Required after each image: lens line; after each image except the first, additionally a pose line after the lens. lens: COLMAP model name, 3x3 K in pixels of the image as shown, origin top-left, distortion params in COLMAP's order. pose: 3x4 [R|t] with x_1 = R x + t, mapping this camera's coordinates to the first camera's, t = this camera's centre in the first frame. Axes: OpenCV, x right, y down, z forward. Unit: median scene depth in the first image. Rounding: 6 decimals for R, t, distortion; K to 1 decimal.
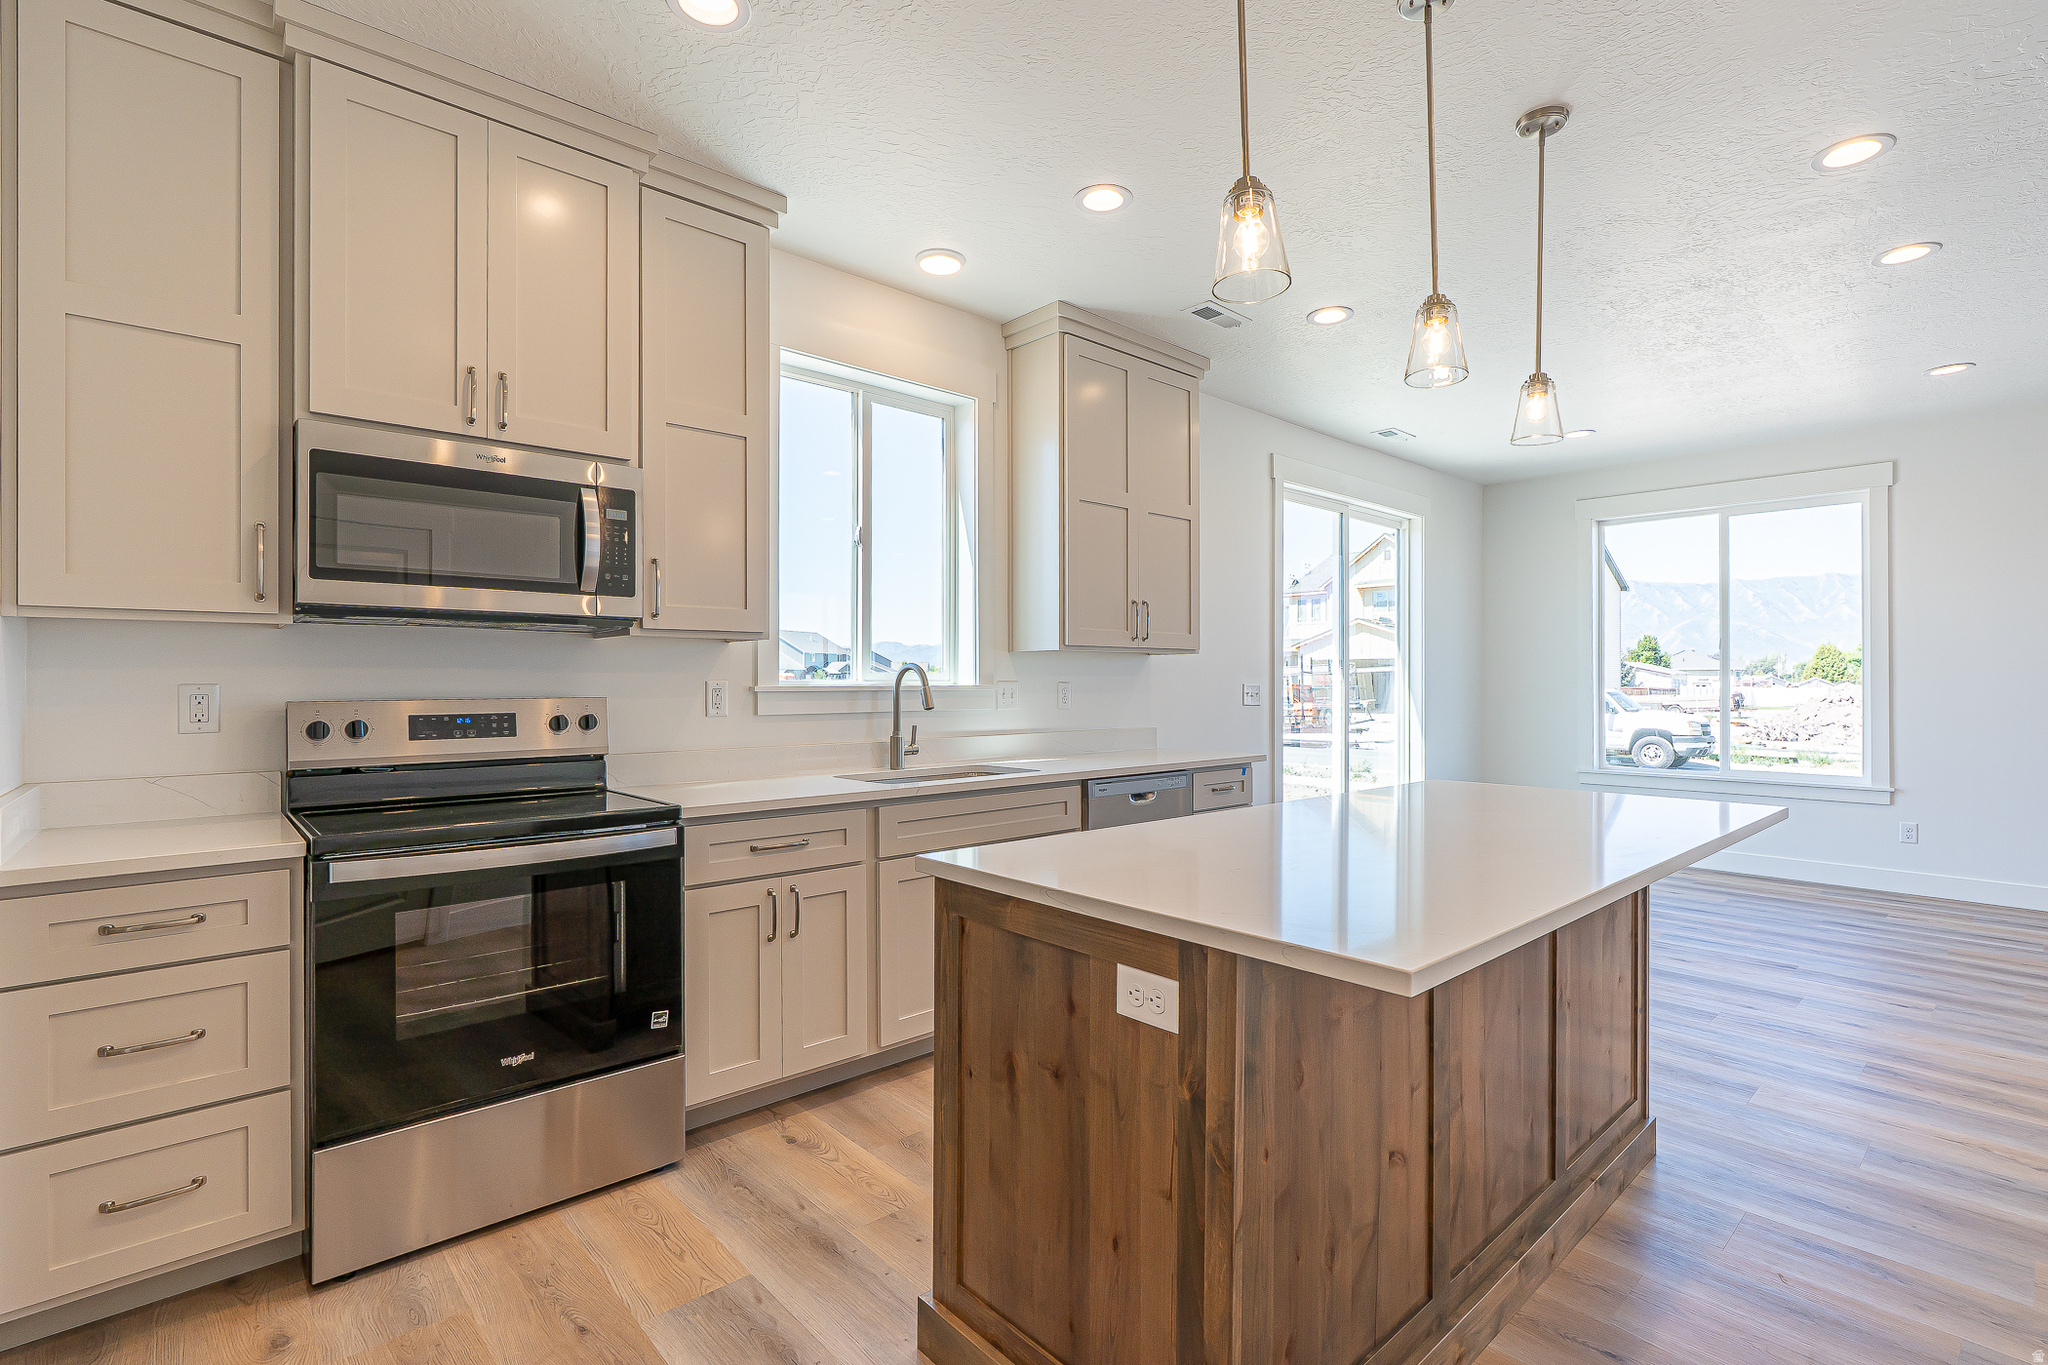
lens RADIAL K [[934.2, 0, 1024.1], [0, 934.2, 681.5], [0, 0, 1]] dist [-0.009837, 0.002183]
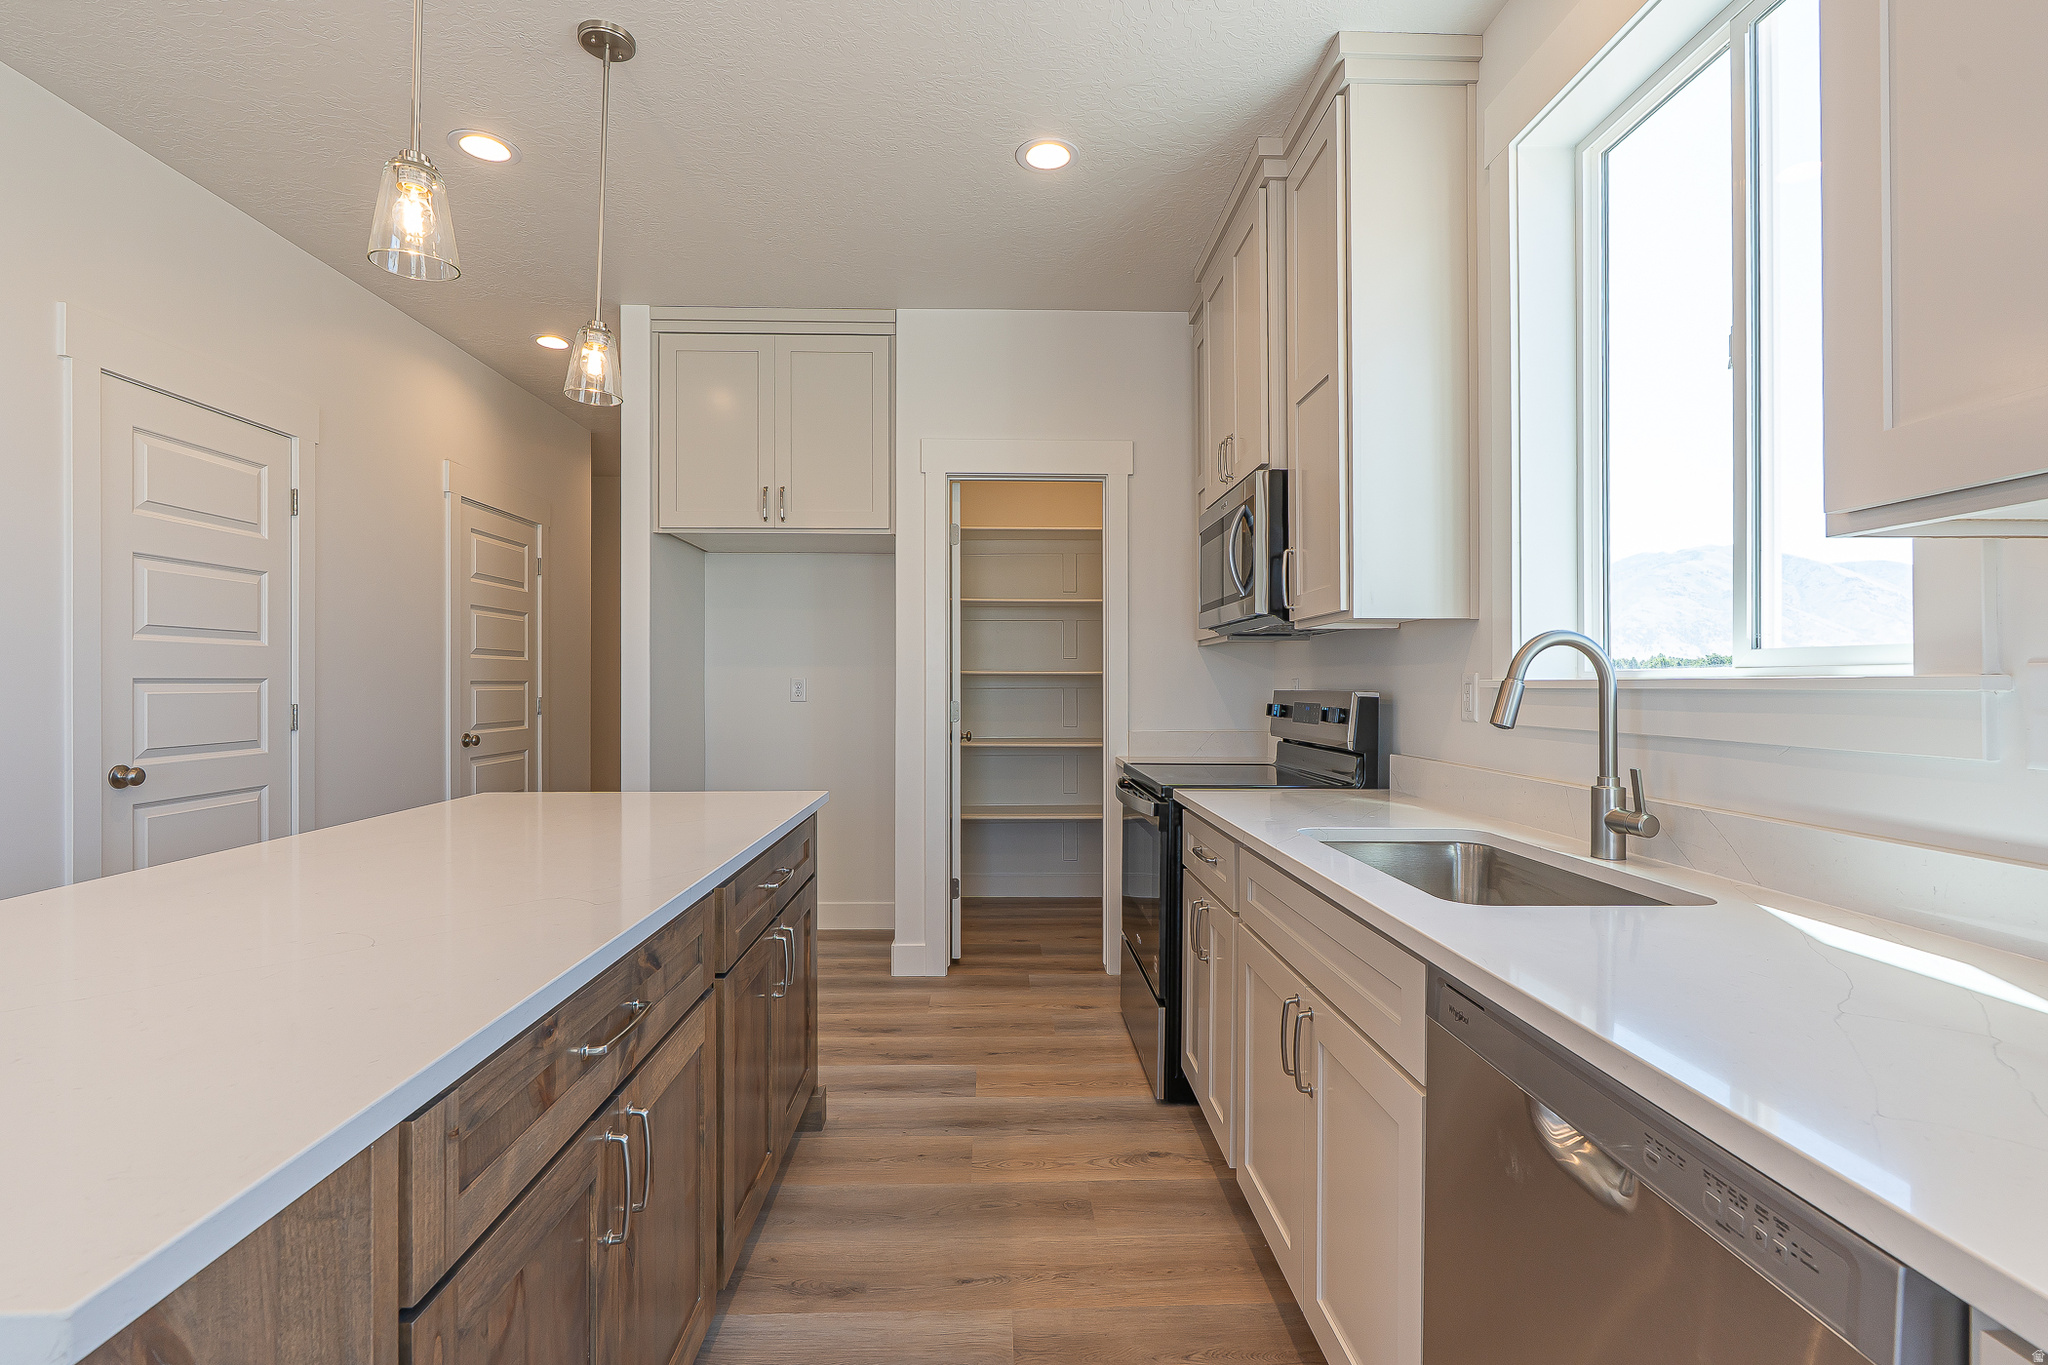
lens RADIAL K [[934.2, 0, 1027.8], [0, 934.2, 681.2], [0, 0, 1]] dist [-0.009837, 0.002183]
pose [[-0.635418, -0.001413, -0.772167, 0.558313], [0.000873, 0.999996, -0.002549, 0.009395], [0.772168, -0.002294, -0.635414, 1.470419]]
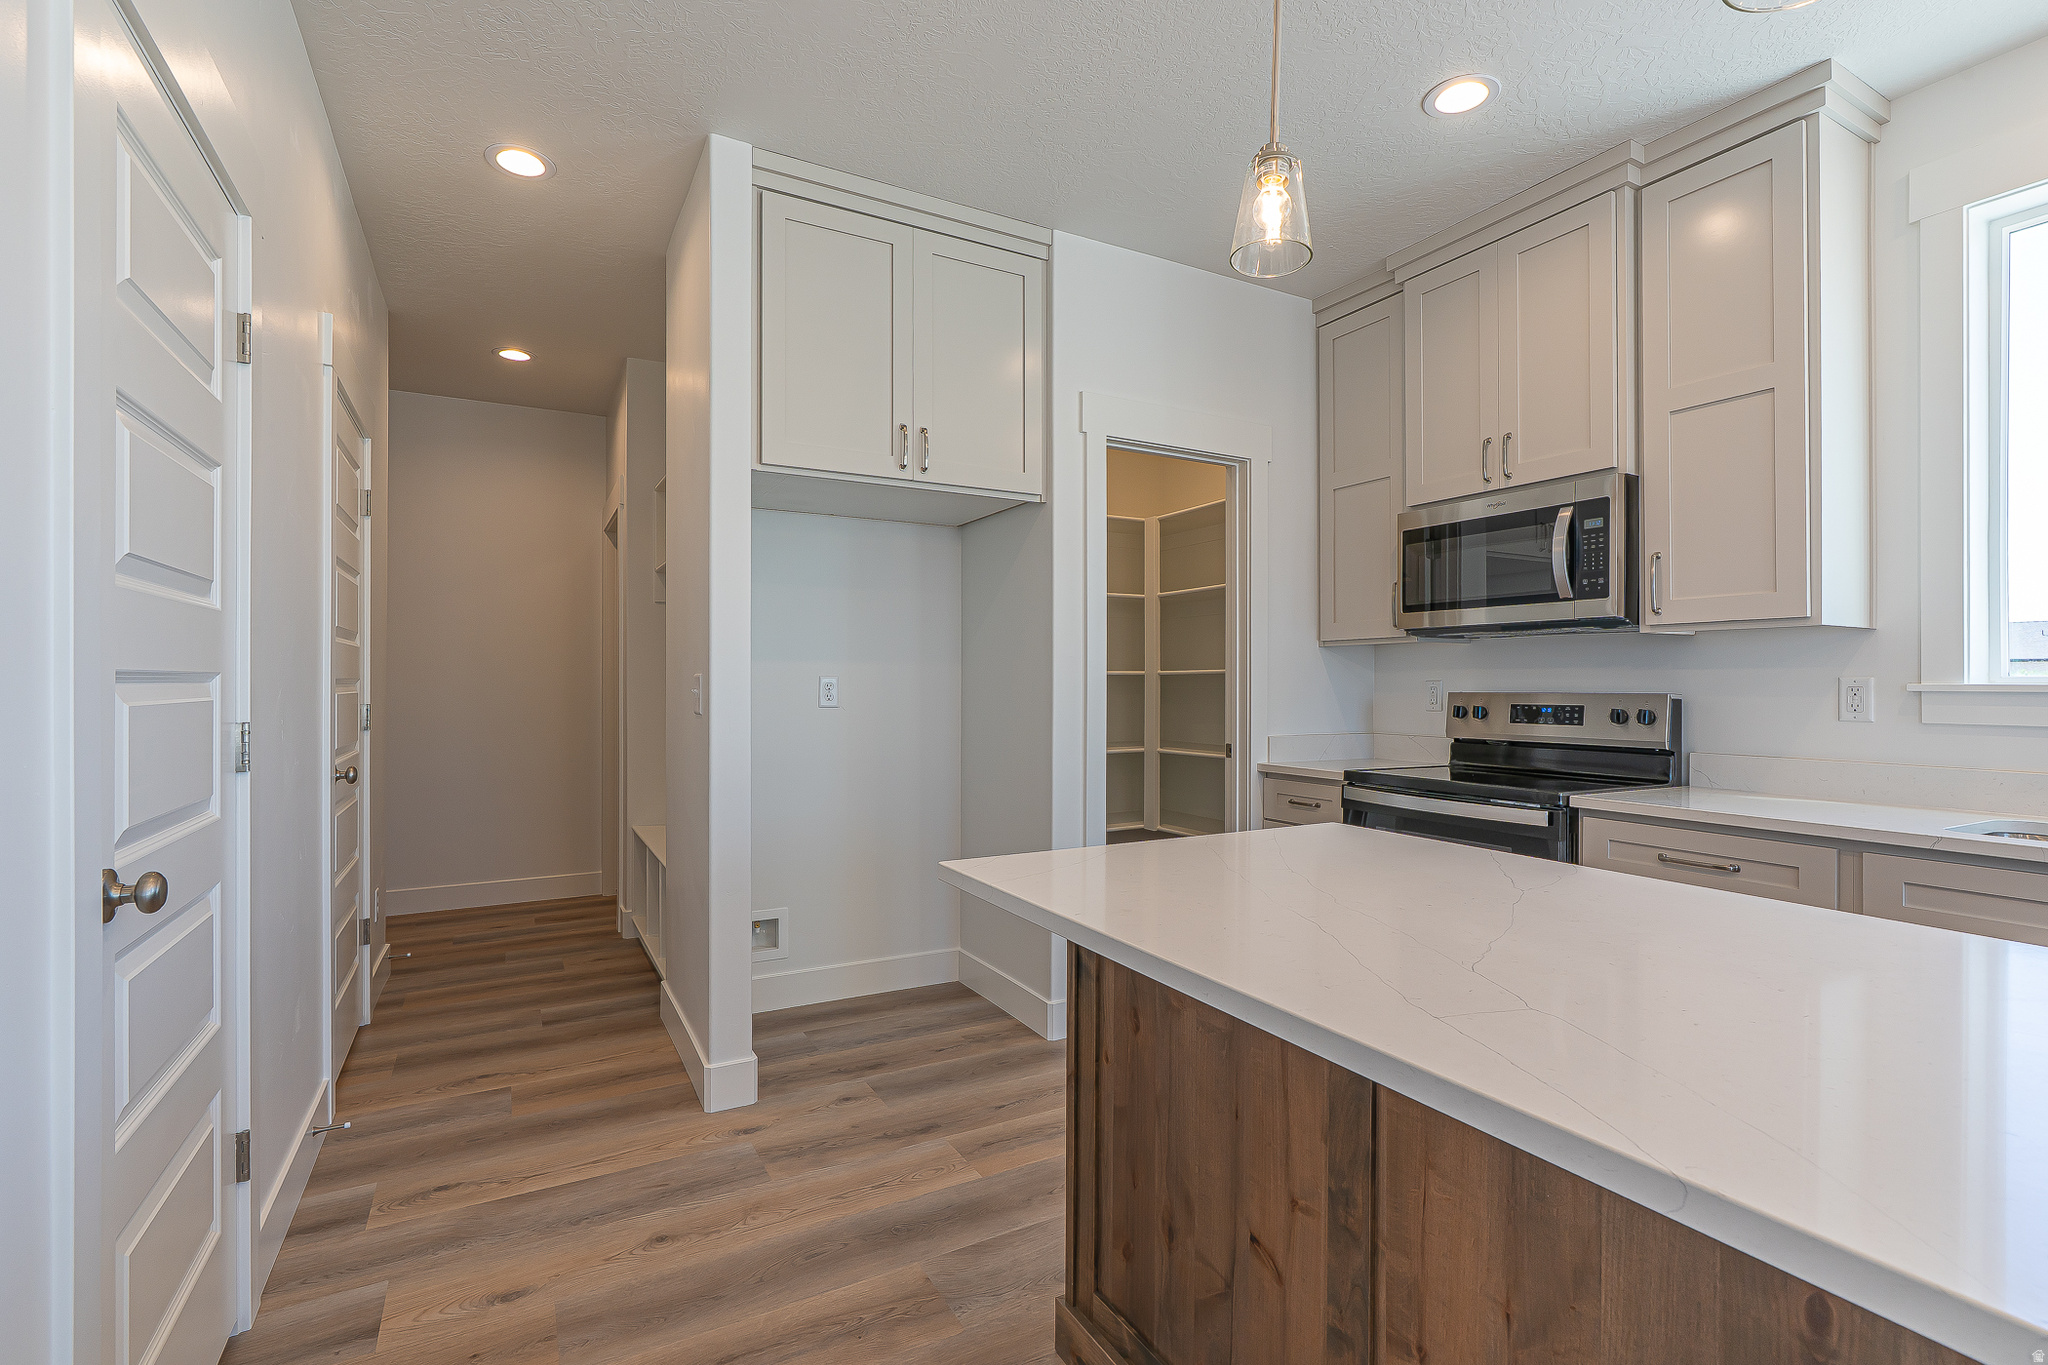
lens RADIAL K [[934.2, 0, 1031.3], [0, 934.2, 680.8], [0, 0, 1]] dist [-0.009837, 0.002183]
pose [[-0.216294, -0.002772, -0.976324, 0.746755], [-0.002140, 0.999995, -0.002365, 0.007474], [0.976326, 0.001578, -0.216299, 0.588325]]
